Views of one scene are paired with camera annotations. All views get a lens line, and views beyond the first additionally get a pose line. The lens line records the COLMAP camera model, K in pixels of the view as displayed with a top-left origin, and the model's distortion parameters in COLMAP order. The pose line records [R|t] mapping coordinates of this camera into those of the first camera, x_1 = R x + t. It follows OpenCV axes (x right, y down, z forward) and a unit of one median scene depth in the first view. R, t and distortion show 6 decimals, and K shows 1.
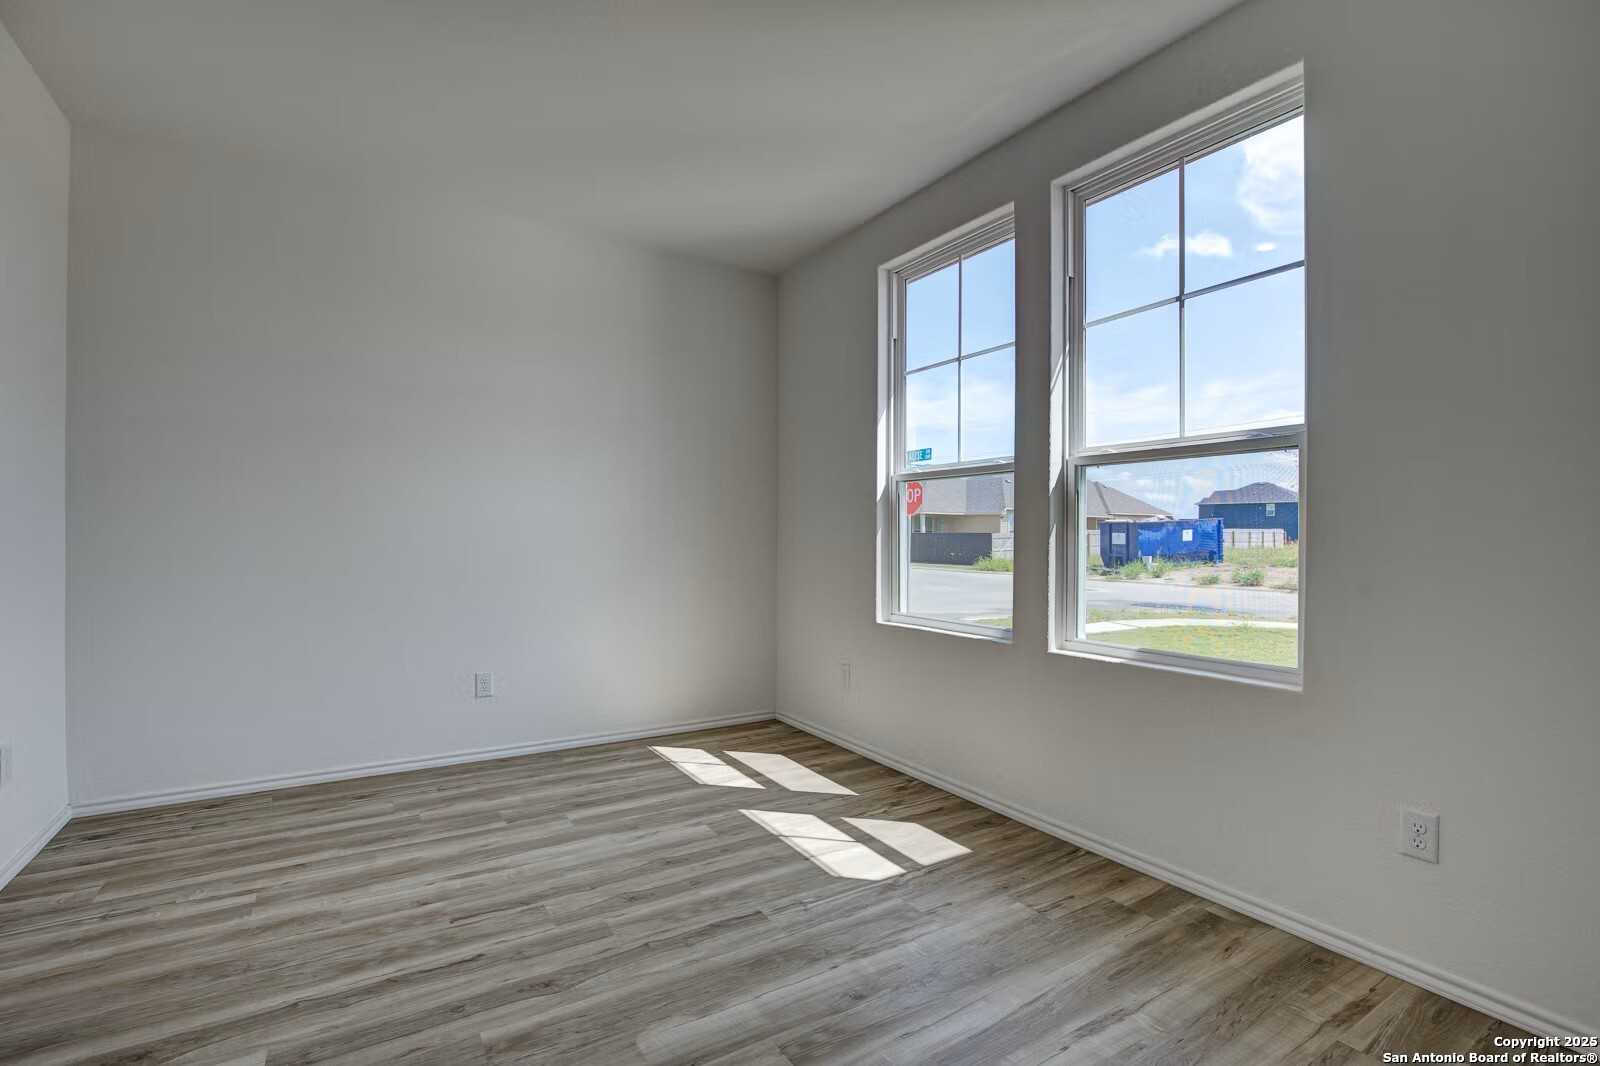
lens RADIAL K [[731.9, 0, 806.7], [0, 731.9, 535.8], [0, 0, 1]] dist [-0.034289, 0.003990]
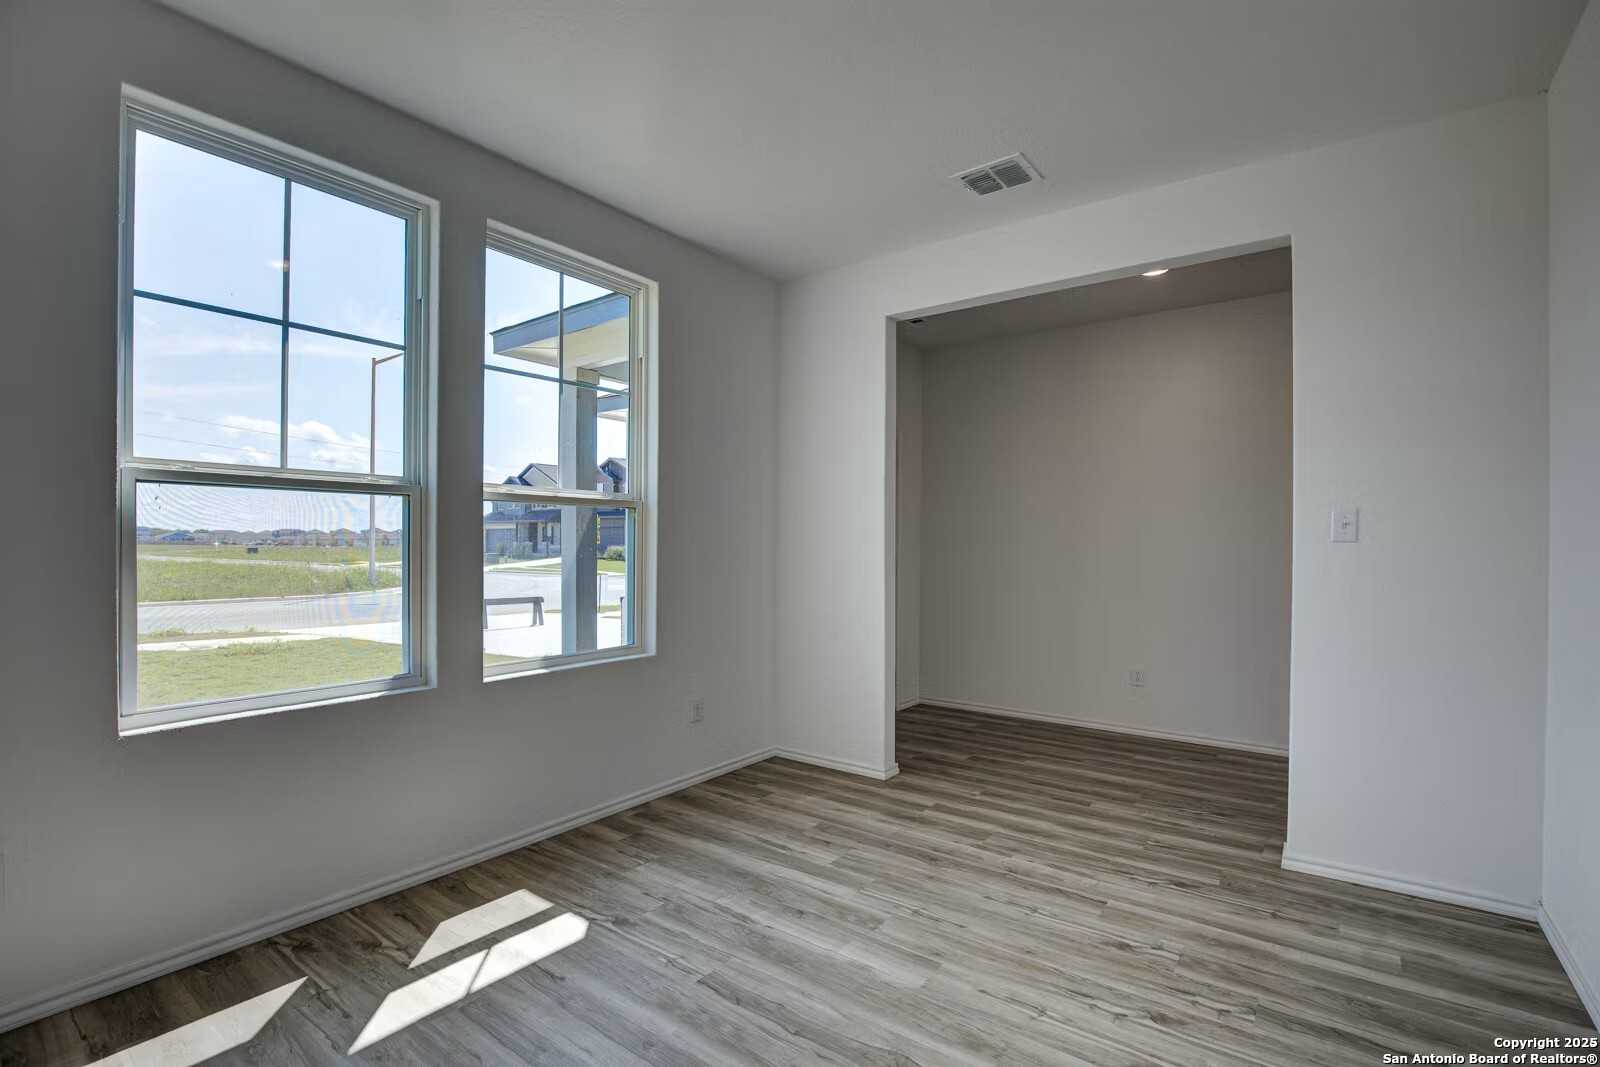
lens RADIAL K [[731.9, 0, 805.0], [0, 731.9, 541.8], [0, 0, 1]] dist [-0.034289, 0.003990]
pose [[-0.357851, -0.004916, 0.933766, -0.894458], [-0.006653, 0.999974, 0.002715, -0.048676], [-0.933755, -0.005241, -0.357874, 1.098360]]
